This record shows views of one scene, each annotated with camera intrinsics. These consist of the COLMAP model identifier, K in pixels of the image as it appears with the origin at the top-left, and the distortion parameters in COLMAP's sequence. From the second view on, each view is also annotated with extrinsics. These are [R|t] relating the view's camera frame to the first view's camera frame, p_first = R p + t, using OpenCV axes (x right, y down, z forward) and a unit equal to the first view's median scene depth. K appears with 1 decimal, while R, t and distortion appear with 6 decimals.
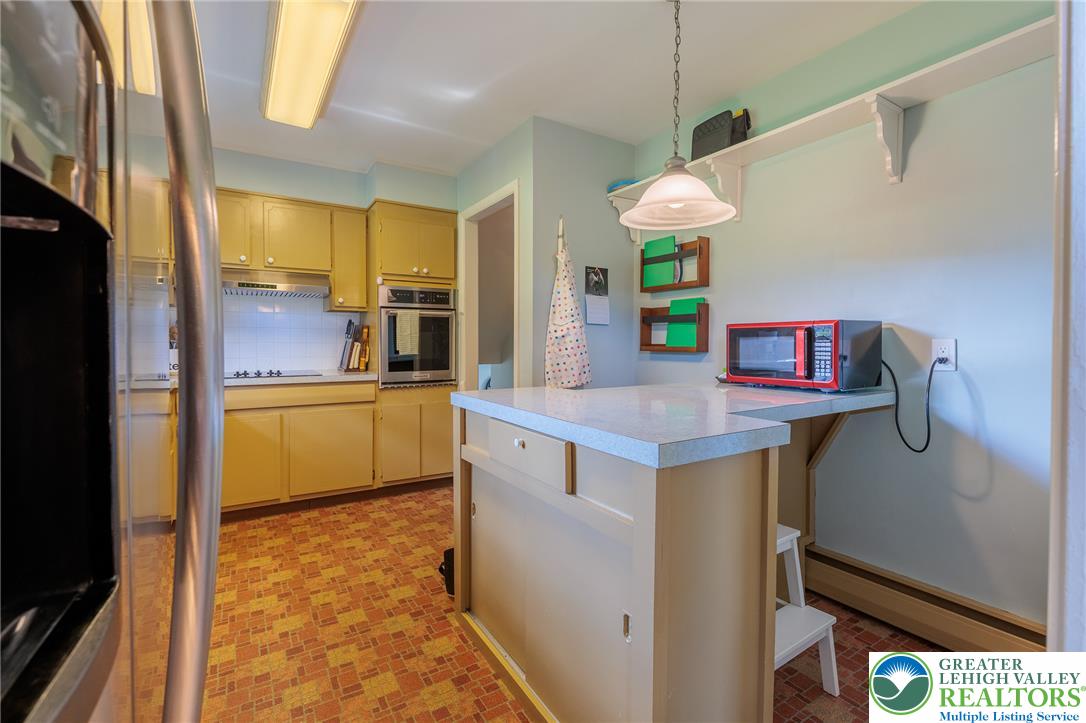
lens RADIAL K [[465.5, 0, 526.9], [0, 465.5, 355.7], [0, 0, 1]] dist [0.000050, -0.000107]
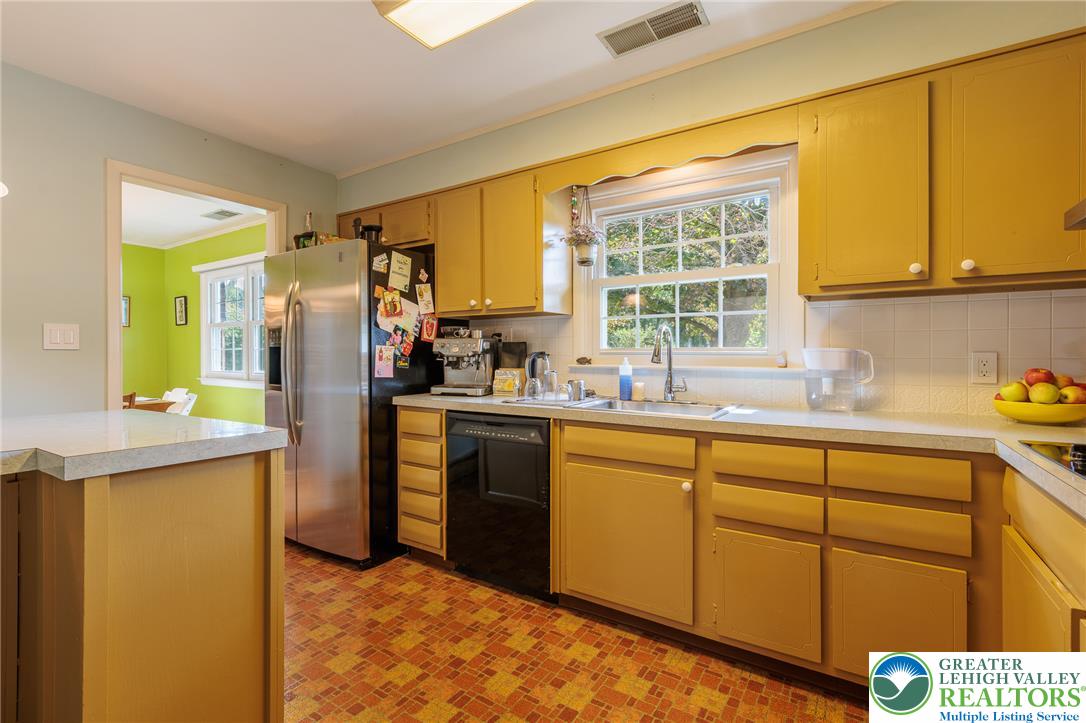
lens RADIAL K [[496.4, 0, 541.9], [0, 496.4, 311.9], [0, 0, 1]] dist [0.000819, 0.000089]
pose [[-0.897768, -0.038962, -0.438742, -0.102562], [-0.011079, 0.997762, -0.065934, -0.028016], [0.440329, -0.054332, -0.896191, 1.270018]]
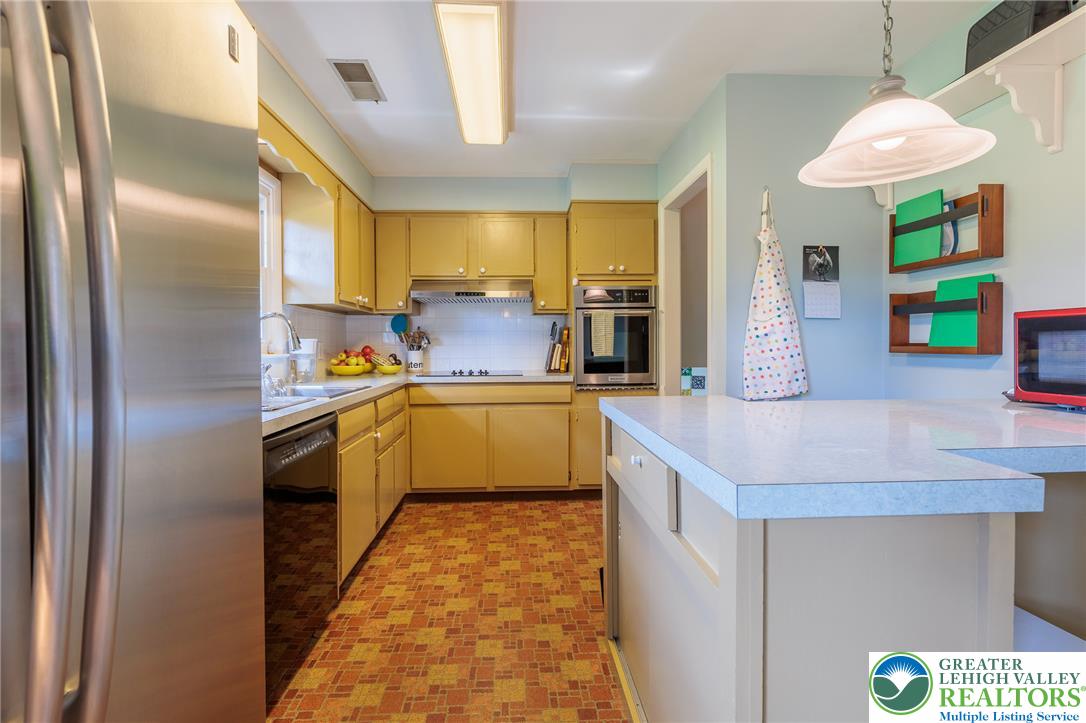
lens RADIAL K [[480.0, 0, 536.6], [0, 480.0, 354.8], [0, 0, 1]] dist [-0.000722, -0.000241]
pose [[0.879787, 0.003030, -0.475359, 0.120523], [-0.005079, 0.999983, -0.003026, -0.001725], [0.475341, 0.005077, 0.879787, 0.068671]]
